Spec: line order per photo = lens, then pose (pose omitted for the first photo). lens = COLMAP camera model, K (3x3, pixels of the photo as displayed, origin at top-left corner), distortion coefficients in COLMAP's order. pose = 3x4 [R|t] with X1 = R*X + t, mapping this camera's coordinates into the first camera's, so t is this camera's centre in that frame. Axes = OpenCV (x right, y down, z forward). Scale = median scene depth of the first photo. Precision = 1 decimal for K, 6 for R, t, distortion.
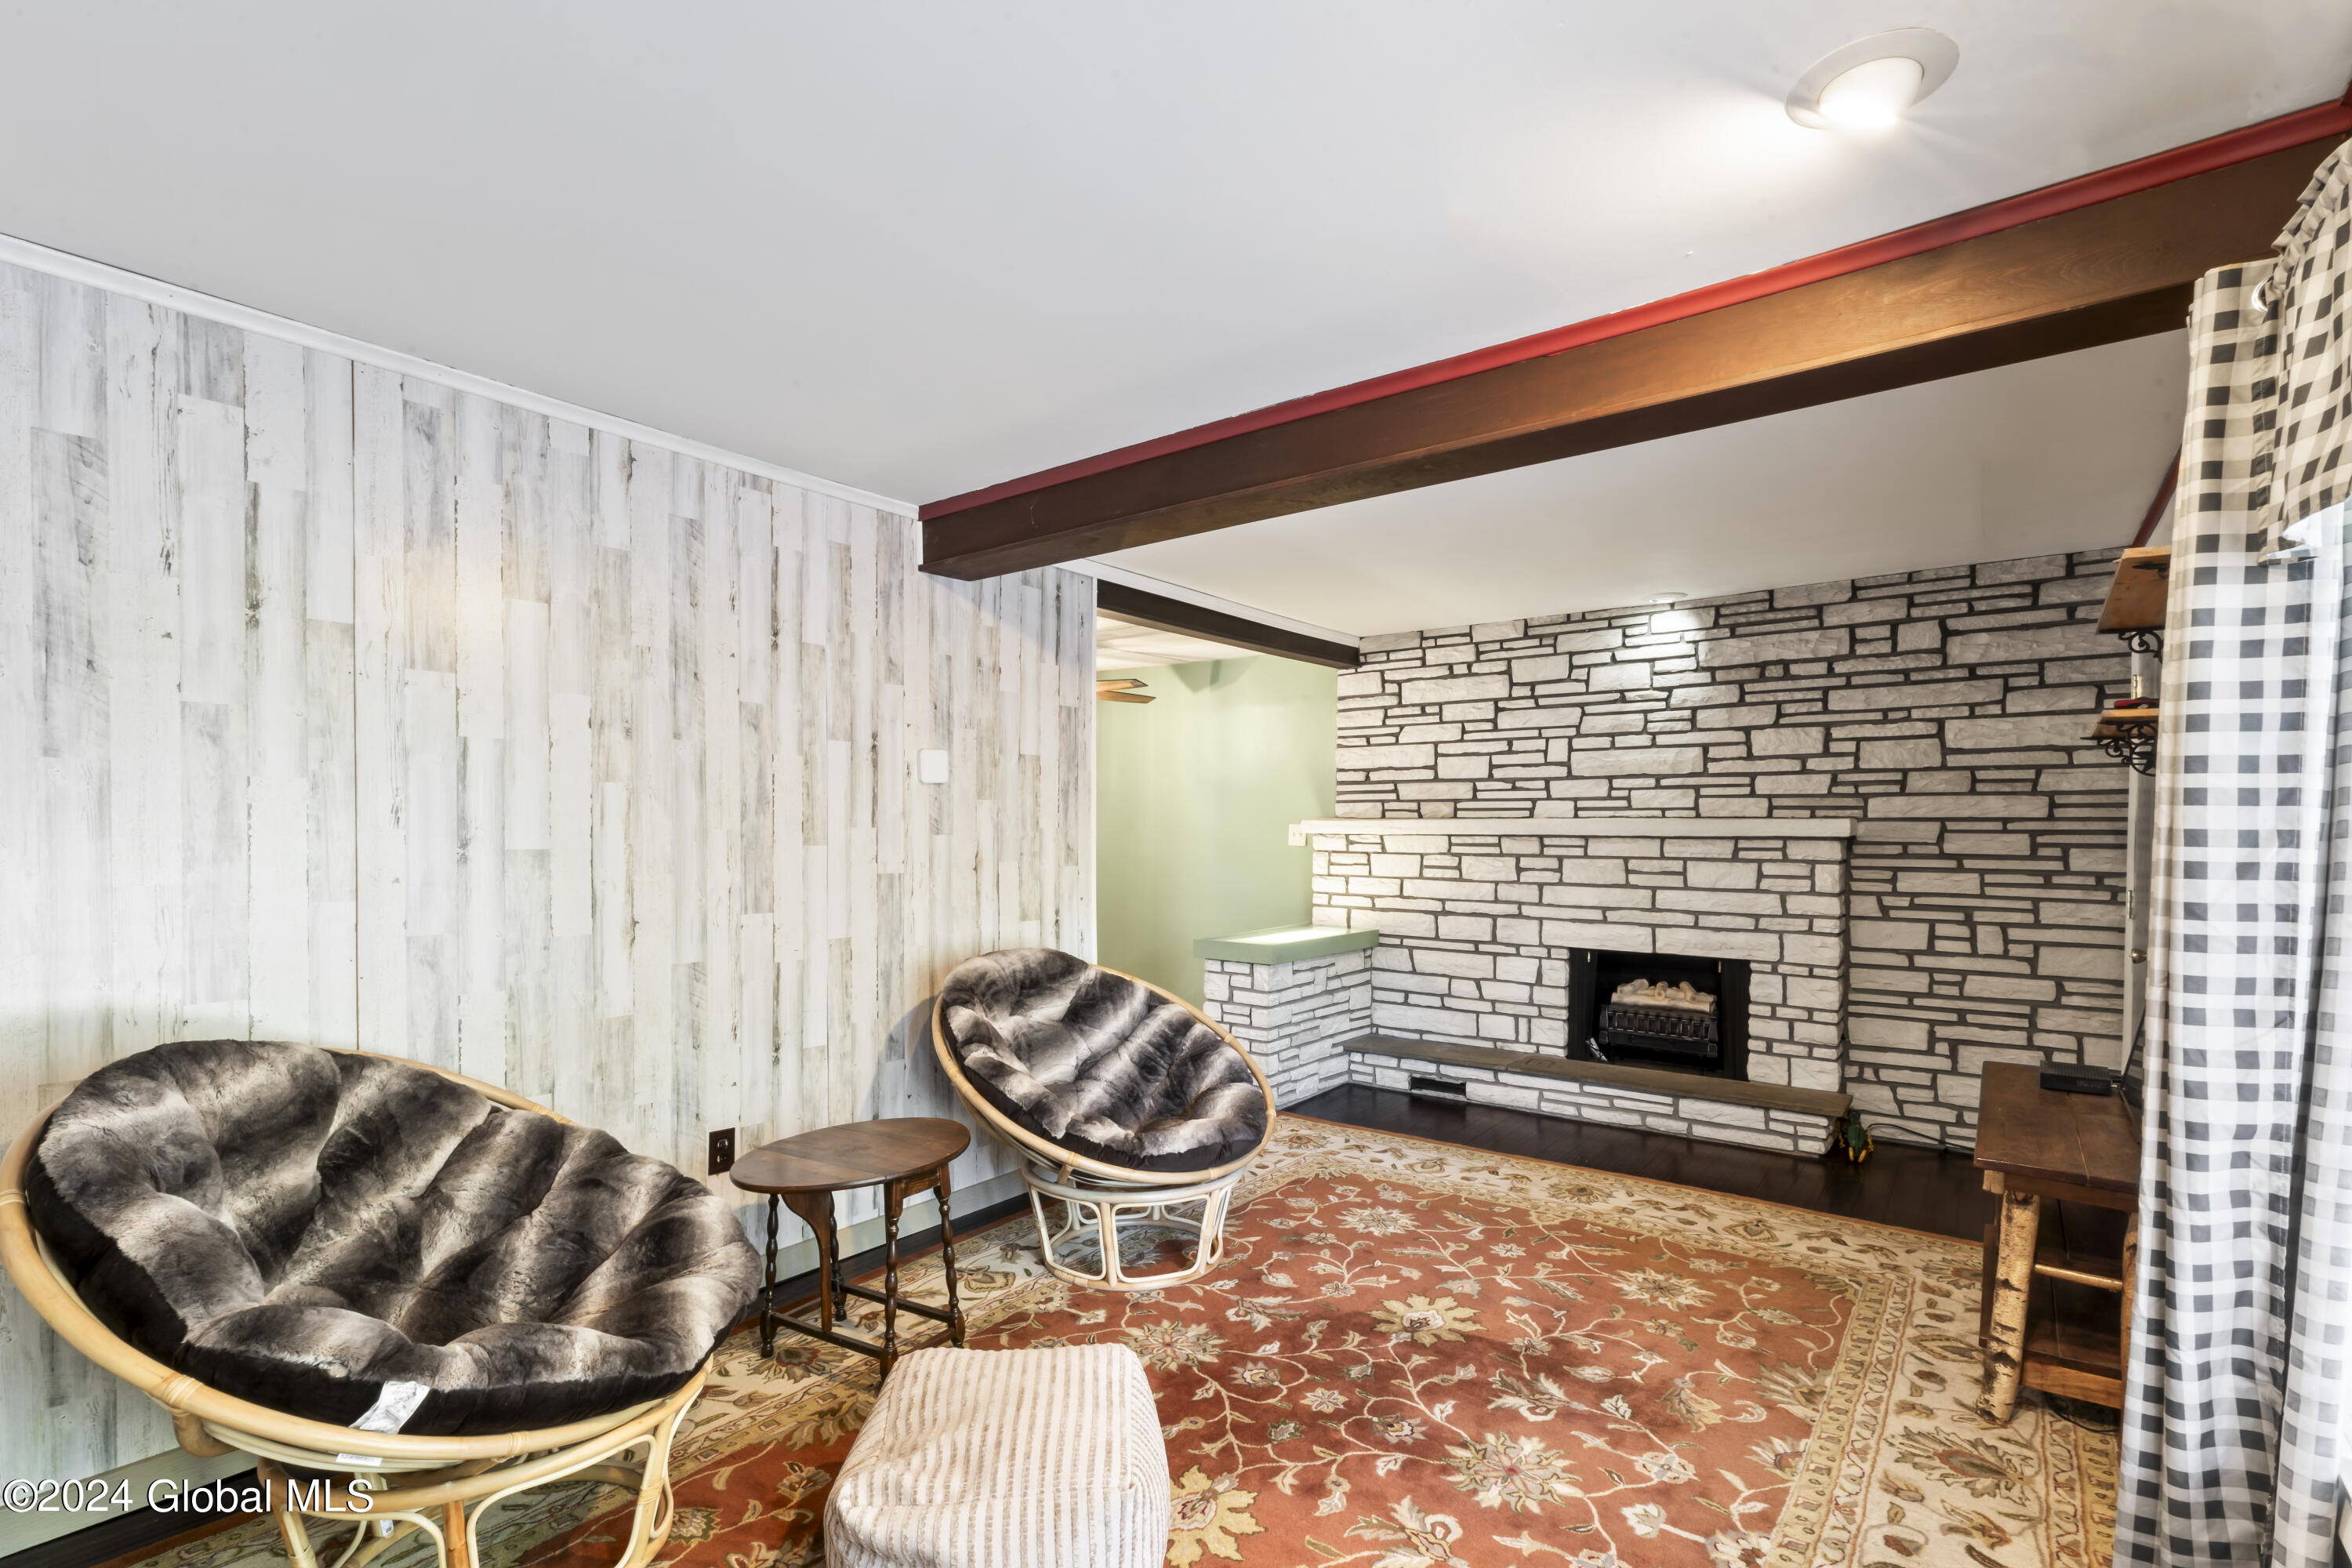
lens RADIAL K [[1079.0, 0, 1197.8], [0, 1079.0, 849.9], [0, 0, 1]] dist [-0.005648, 0.000921]
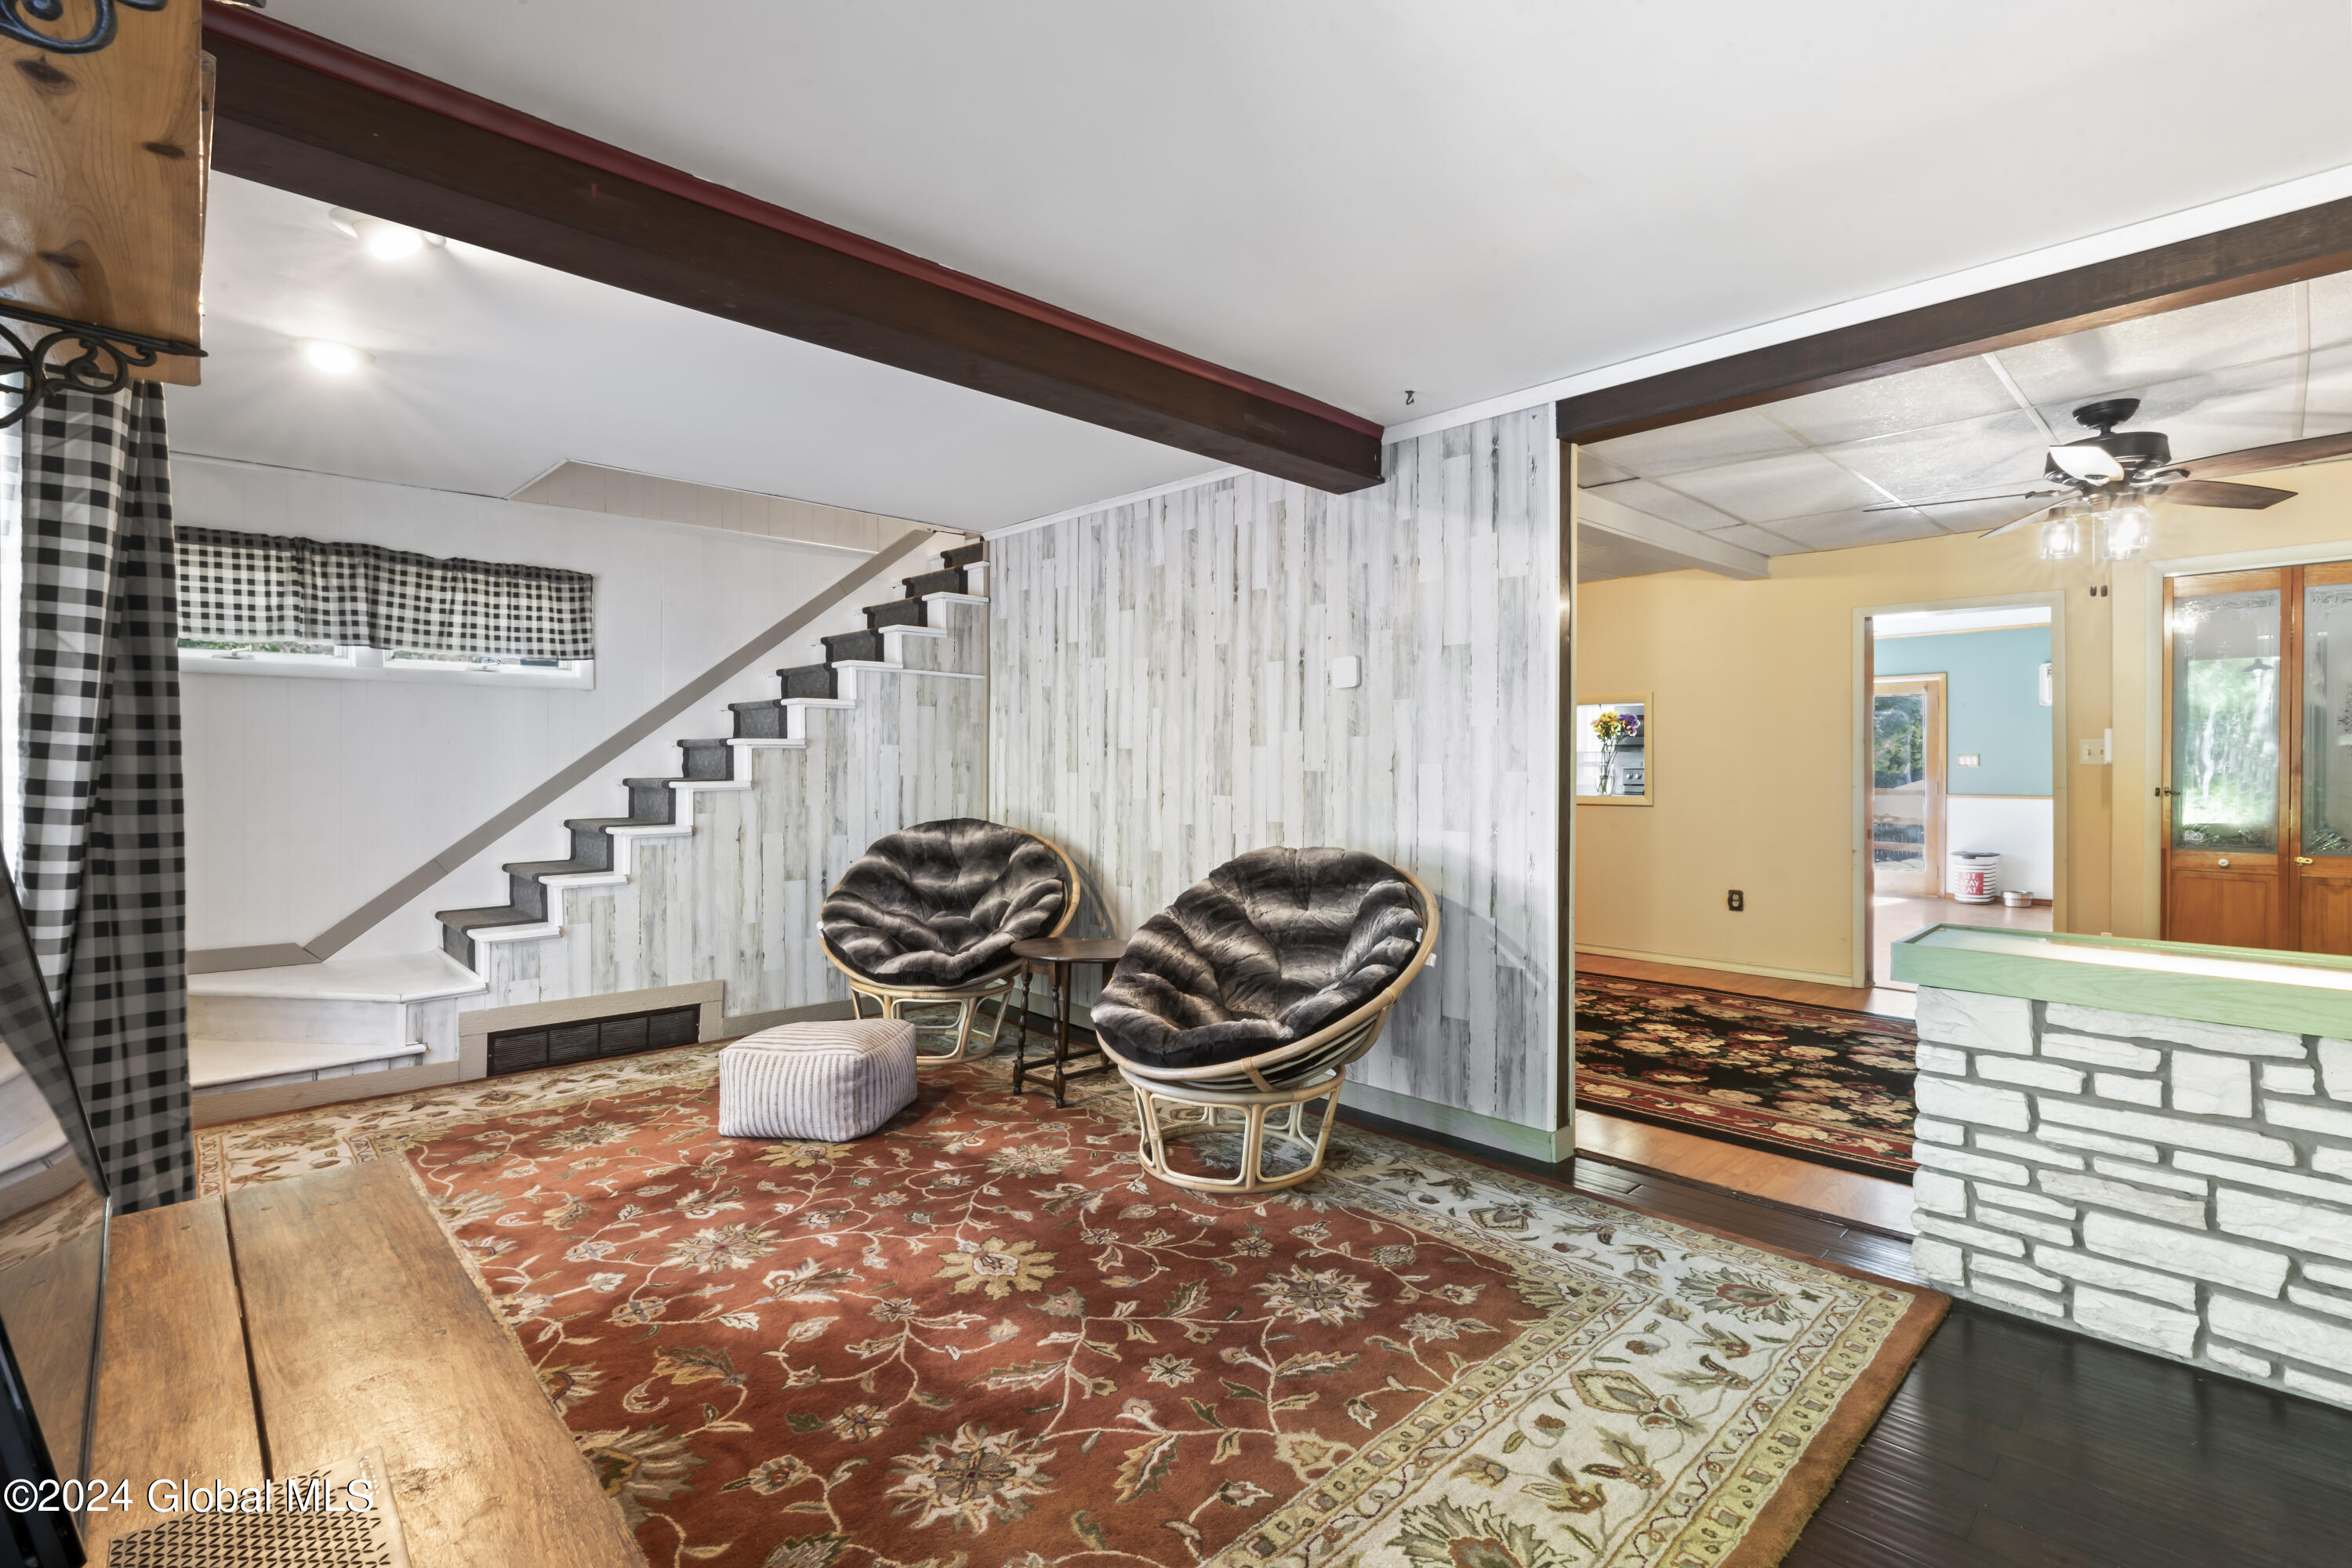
lens RADIAL K [[1079.0, 0, 1183.7], [0, 1079.0, 771.7], [0, 0, 1]] dist [-0.005648, 0.000921]
pose [[-0.163339, 0.002739, -0.986566, 0.954109], [-0.023014, 0.999713, 0.006586, 0.020193], [0.986302, 0.023780, -0.163229, 1.162699]]
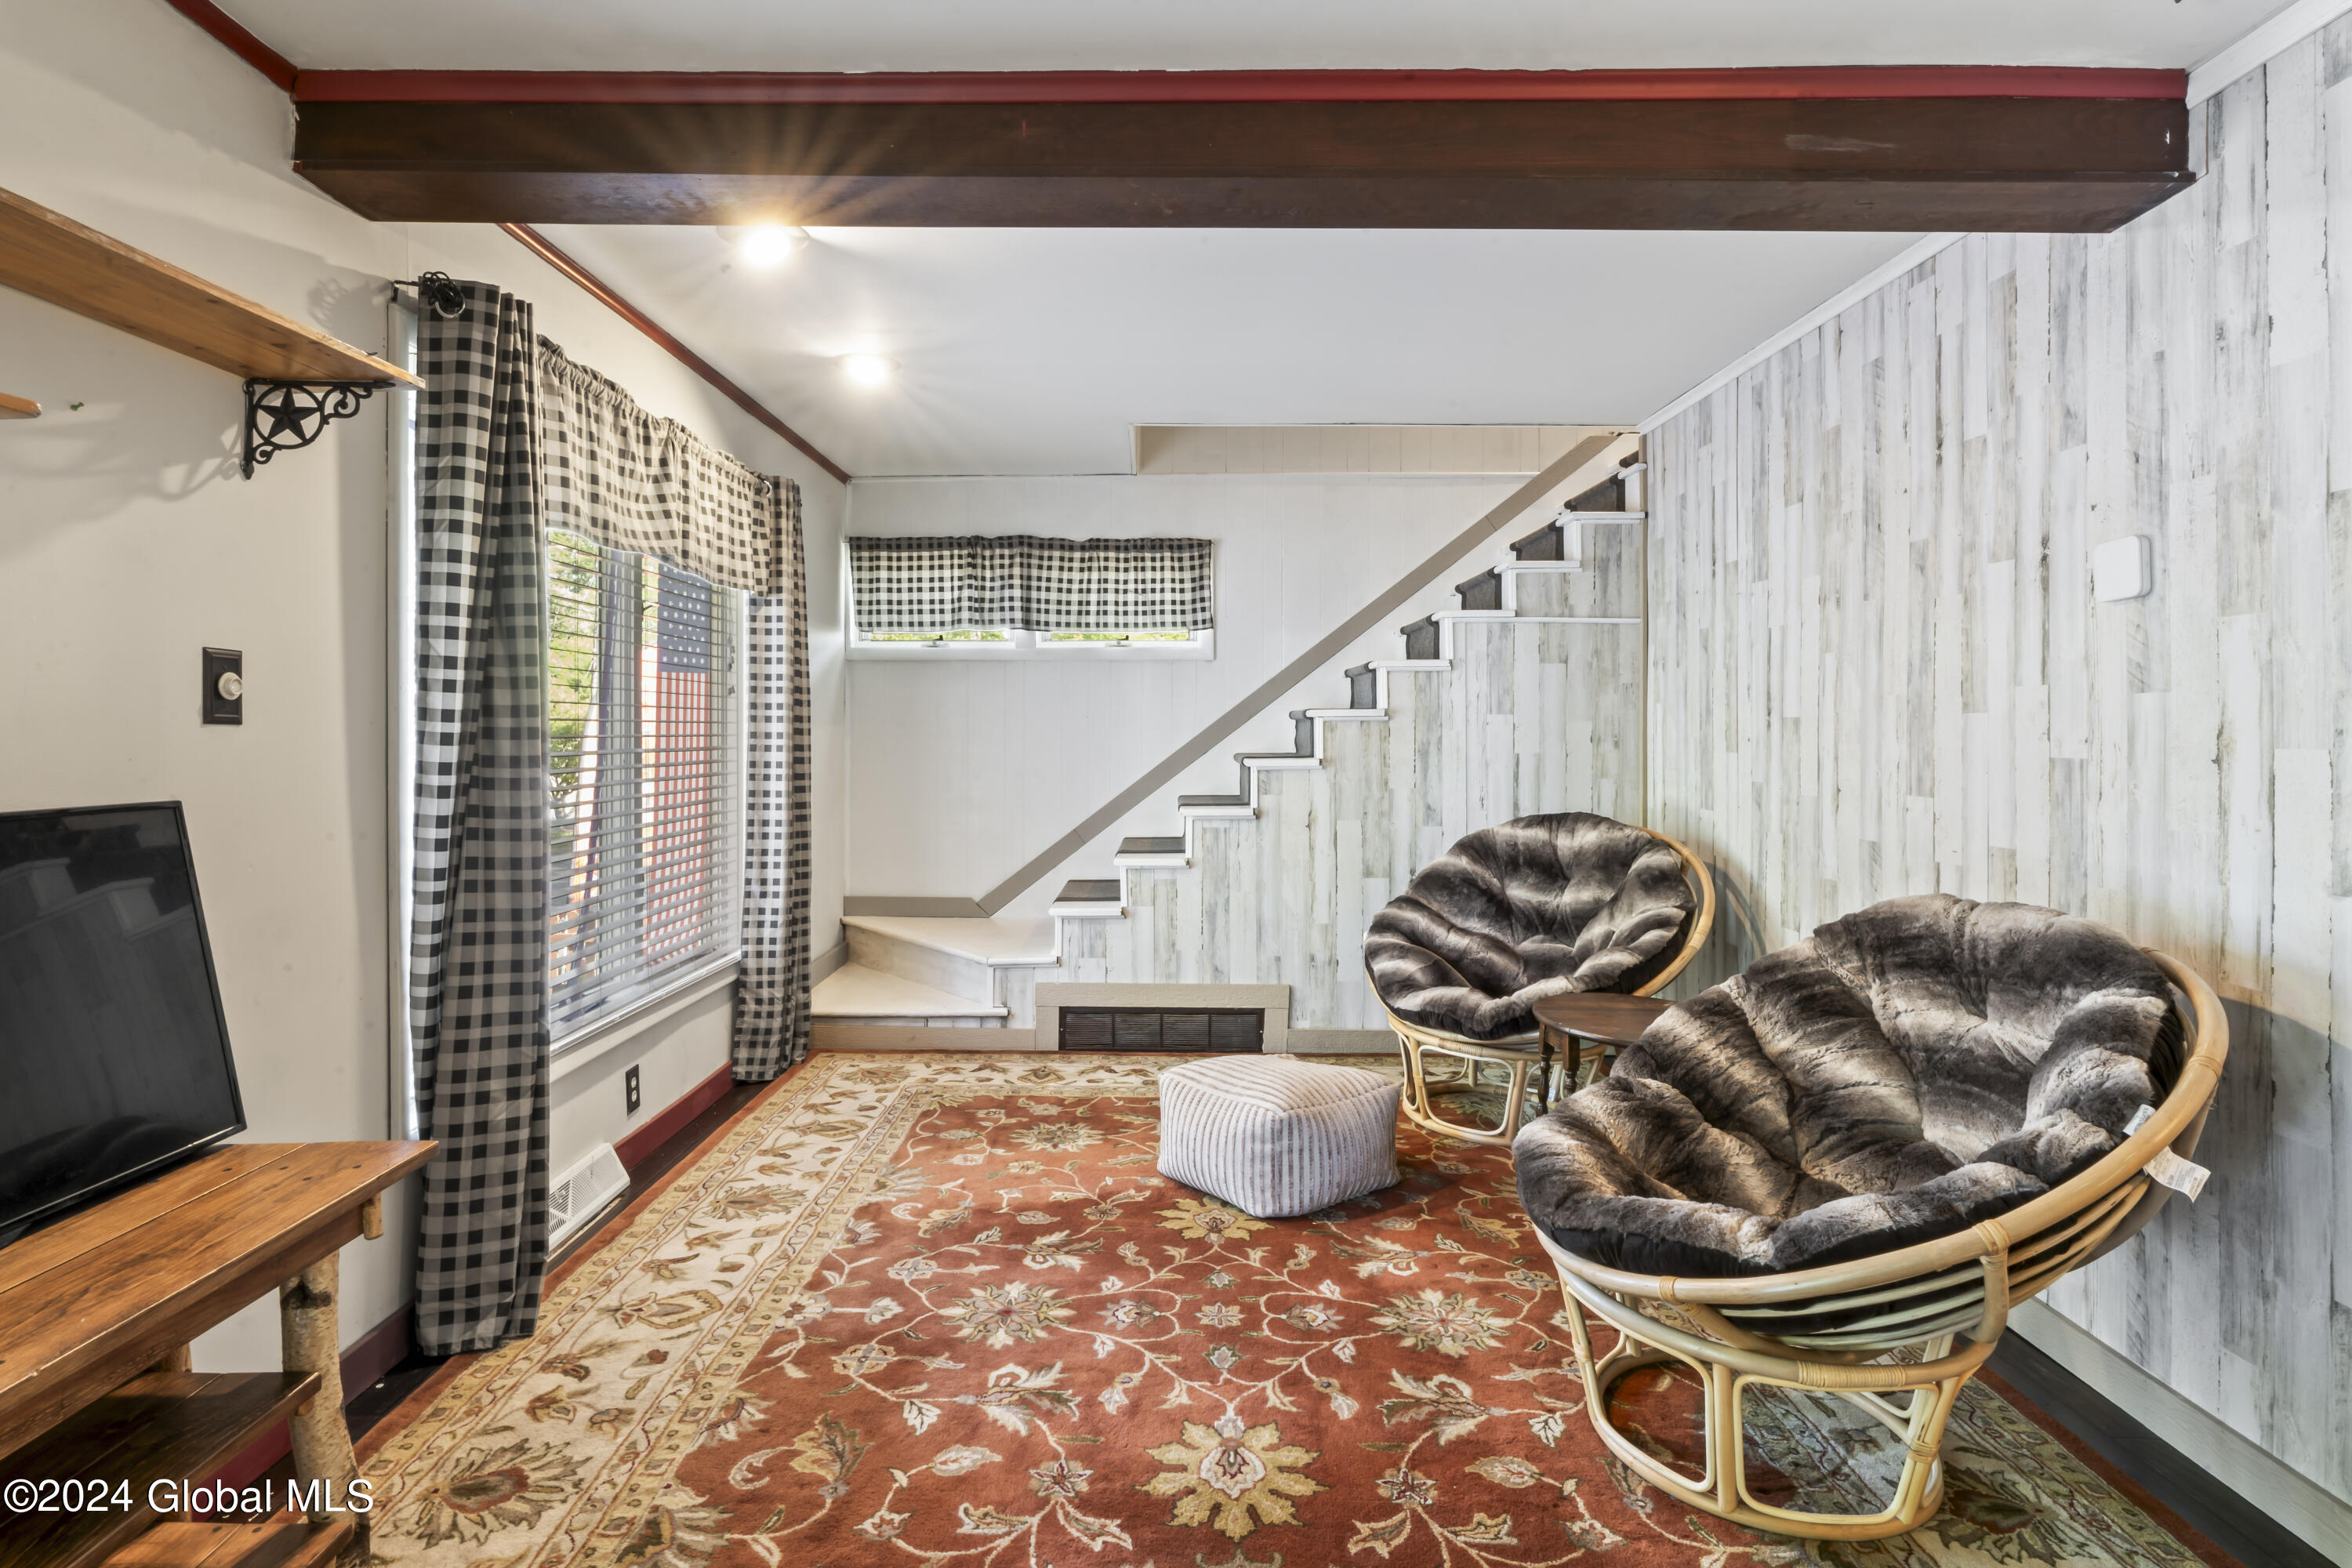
lens RADIAL K [[1209.1, 0, 1165.7], [0, 1209.1, 725.5], [0, 0, 1]] dist [-0.007853, 0.002800]
pose [[-0.802545, -0.005993, -0.596561, 0.590117], [-0.015670, 0.999816, 0.011037, 0.003949], [0.596385, 0.018206, -0.802492, 1.375967]]
